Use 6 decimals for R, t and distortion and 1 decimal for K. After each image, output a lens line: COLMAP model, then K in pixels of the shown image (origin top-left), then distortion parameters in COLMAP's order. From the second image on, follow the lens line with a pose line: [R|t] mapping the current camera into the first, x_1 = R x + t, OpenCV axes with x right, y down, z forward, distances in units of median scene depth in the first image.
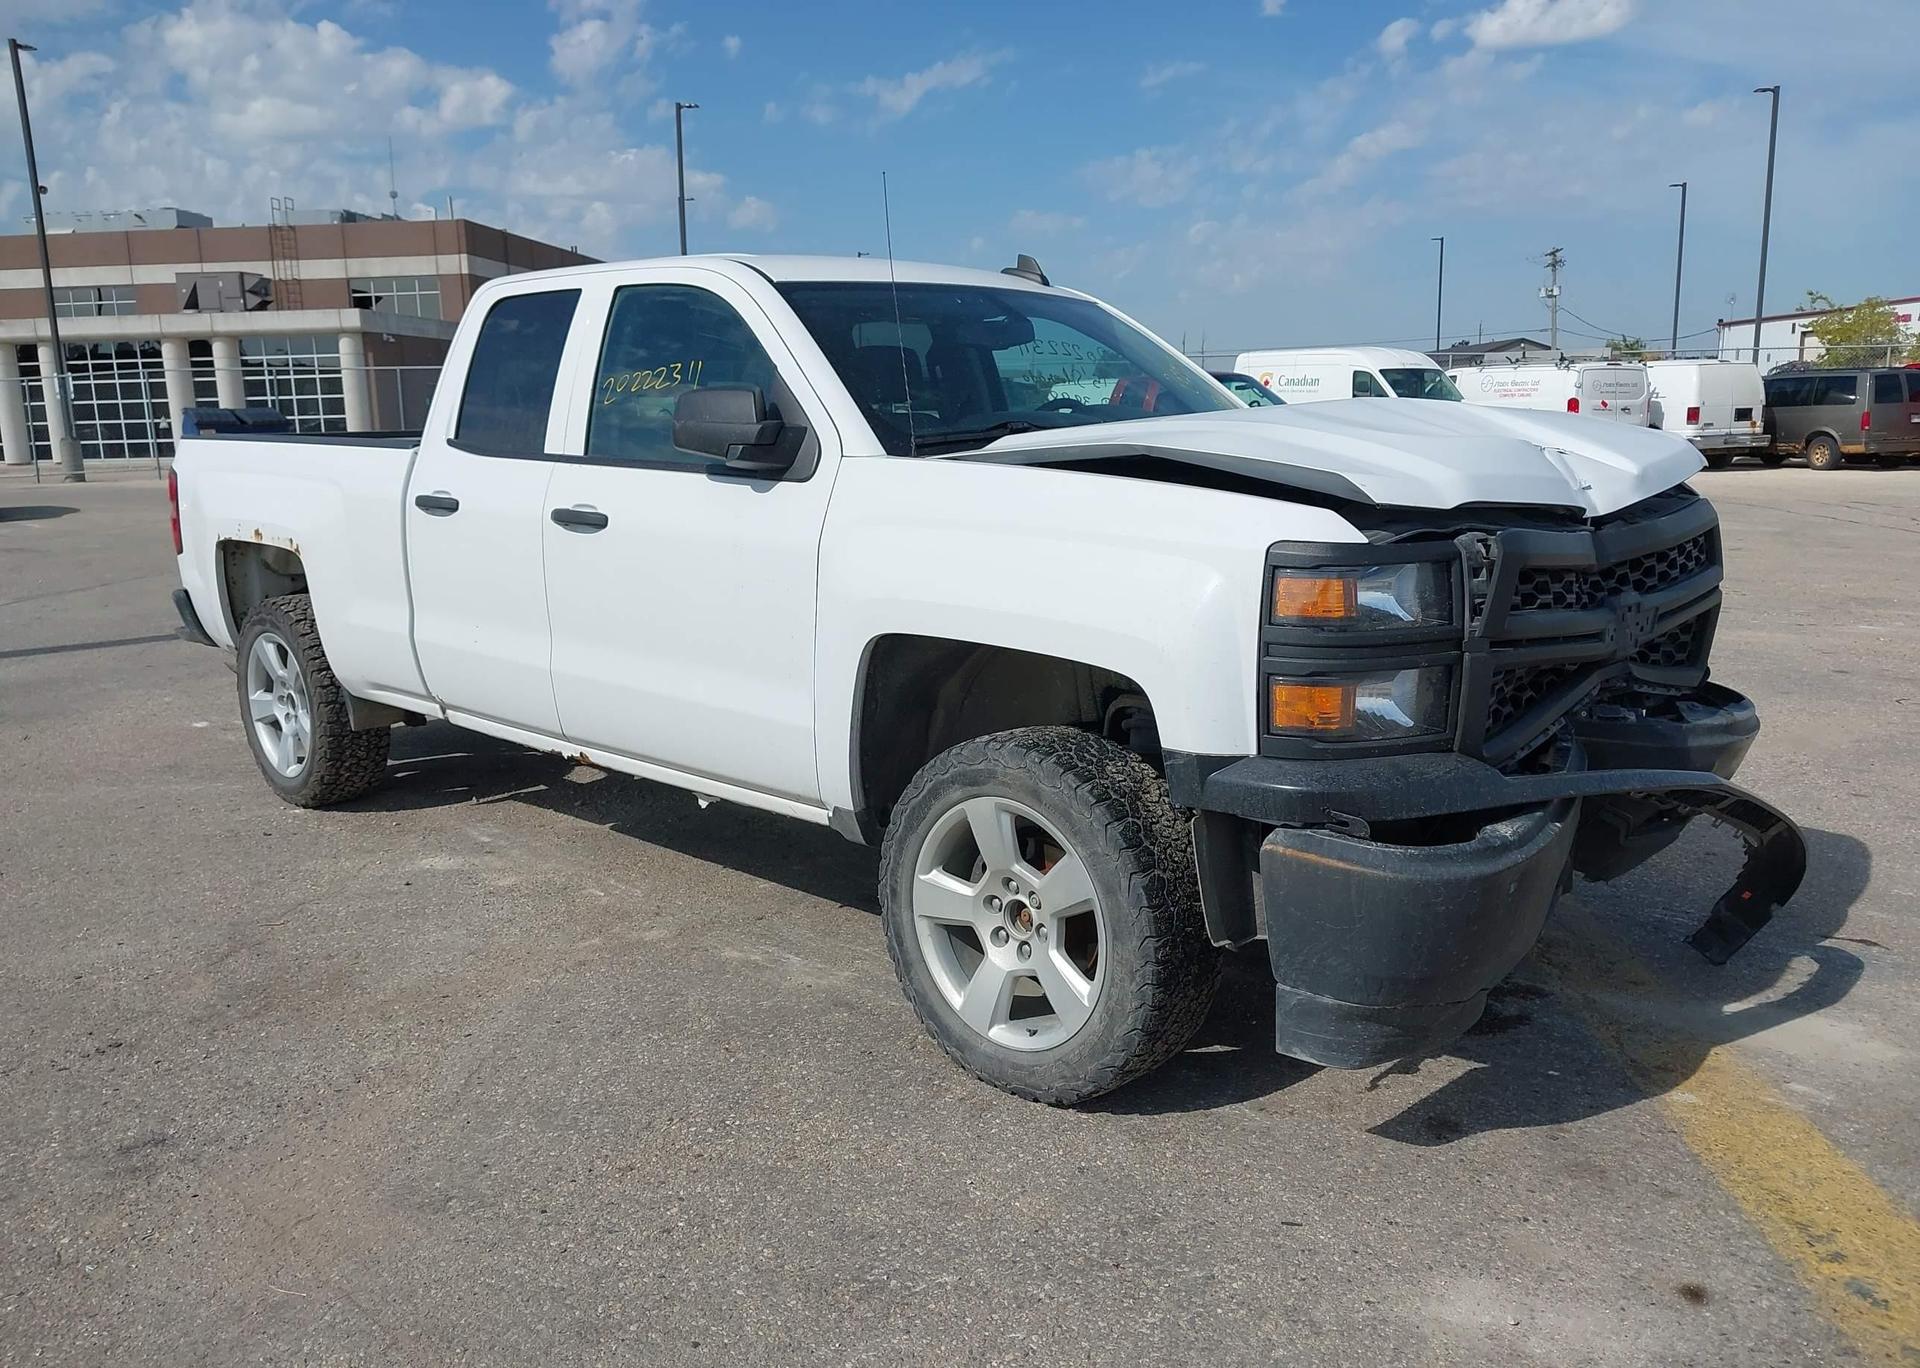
lens RADIAL K [[1512.1, 0, 953.8], [0, 1512.1, 702.6], [0, 0, 1]] dist [0.031810, -0.046334]
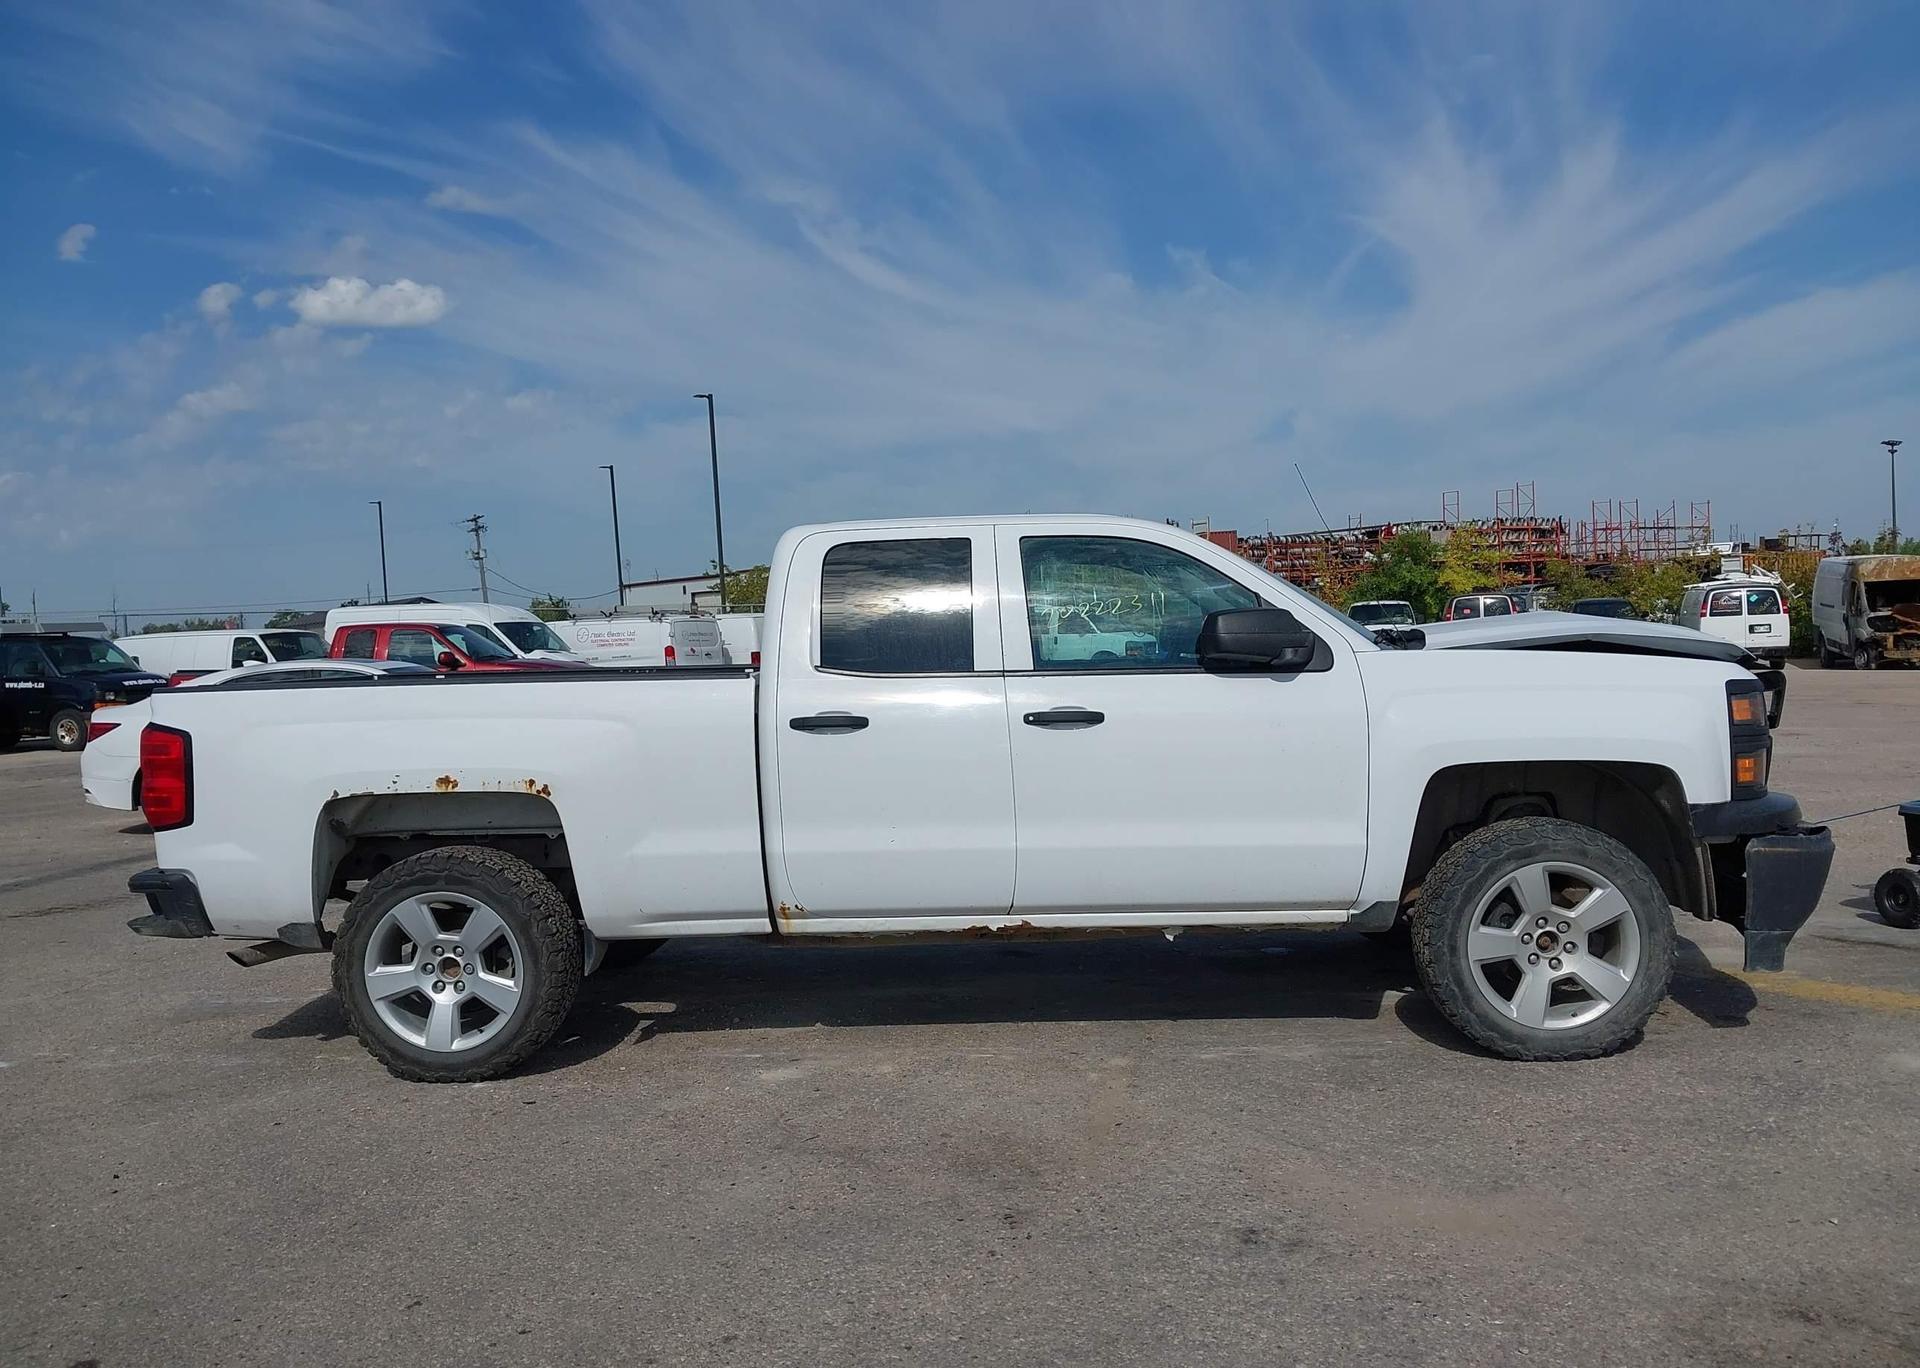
lens RADIAL K [[1512.1, 0, 951.0], [0, 1512.1, 715.0], [0, 0, 1]] dist [0.031810, -0.046334]
pose [[0.761852, -0.051424, 0.645707, -1.009540], [0.152762, 0.982990, -0.101955, -0.013378], [-0.629480, 0.176314, 0.756748, 0.131190]]
